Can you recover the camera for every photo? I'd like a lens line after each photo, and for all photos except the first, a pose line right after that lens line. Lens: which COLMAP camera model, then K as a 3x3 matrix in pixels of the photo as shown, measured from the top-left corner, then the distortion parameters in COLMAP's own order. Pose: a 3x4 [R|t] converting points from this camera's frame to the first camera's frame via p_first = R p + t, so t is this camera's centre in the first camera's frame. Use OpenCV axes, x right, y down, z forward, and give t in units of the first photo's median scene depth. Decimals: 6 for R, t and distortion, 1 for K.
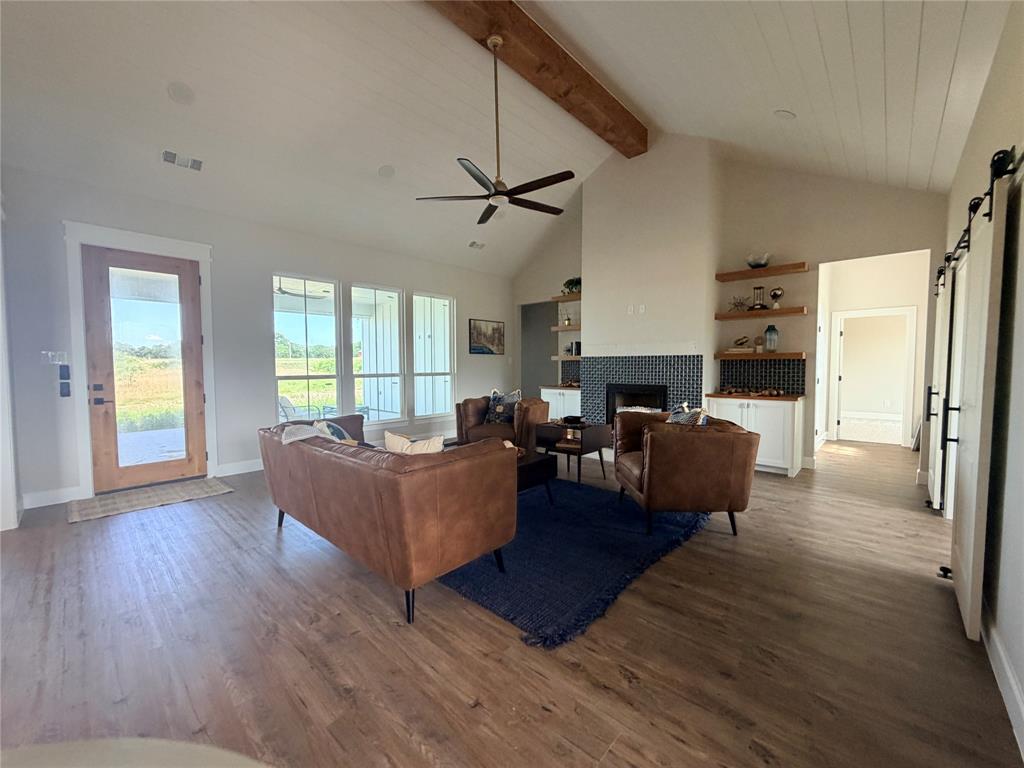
lens RADIAL K [[409.4, 0, 509.8], [0, 409.4, 381.0], [0, 0, 1]] dist [-0.000467, 0.000232]
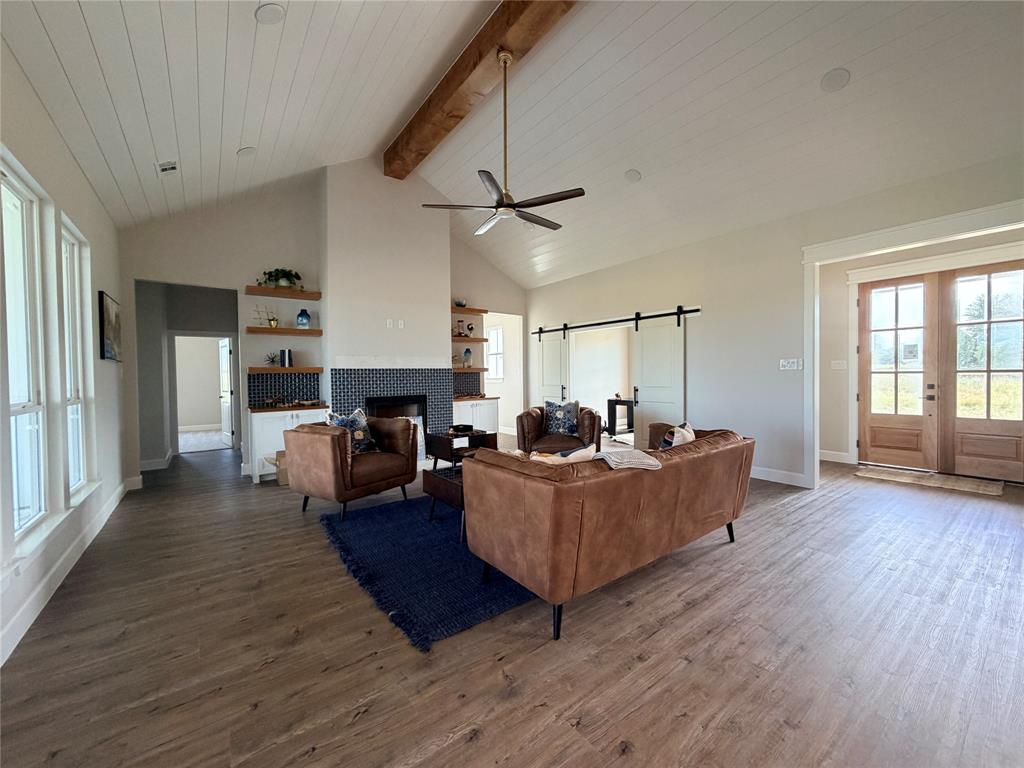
lens RADIAL K [[409.4, 0, 511.4], [0, 409.4, 380.4], [0, 0, 1]] dist [-0.000467, 0.000232]
pose [[0.180245, -0.012225, 0.983546, -0.746802], [0.058769, 0.998270, 0.001638, -0.018409], [-0.981864, 0.057507, 0.180652, 0.601047]]
